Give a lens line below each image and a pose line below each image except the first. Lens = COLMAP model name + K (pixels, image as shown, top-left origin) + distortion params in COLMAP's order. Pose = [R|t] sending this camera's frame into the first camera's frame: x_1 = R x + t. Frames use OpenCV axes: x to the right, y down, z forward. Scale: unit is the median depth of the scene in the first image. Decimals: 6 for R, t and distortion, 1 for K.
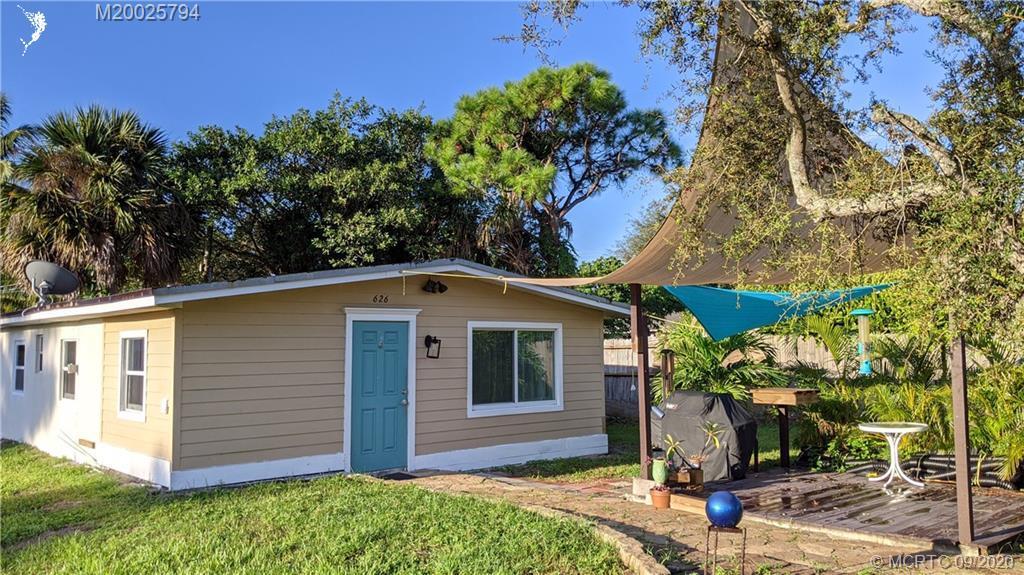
lens RADIAL K [[810.4, 0, 512.0], [0, 810.4, 287.5], [0, 0, 1]] dist [-0.001322, -0.001689]
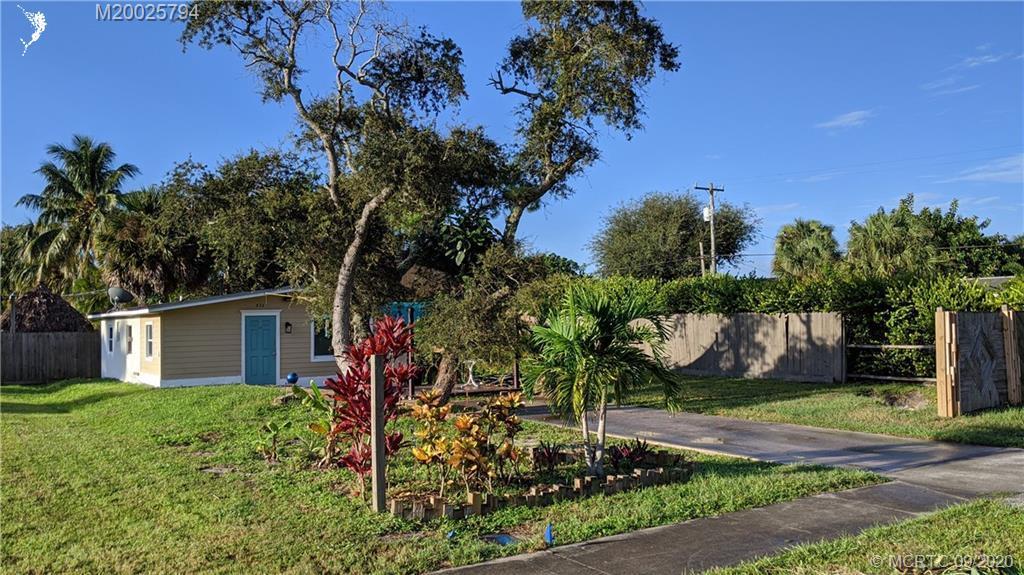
lens RADIAL K [[844.9, 0, 512.0], [0, 844.9, 287.5], [0, 0, 1]] dist [0.003538, -0.000683]
pose [[0.990852, -0.013330, -0.134293, 0.693987], [0.017422, 0.999418, 0.029340, -0.075842], [0.133823, -0.031411, 0.990507, -0.975967]]
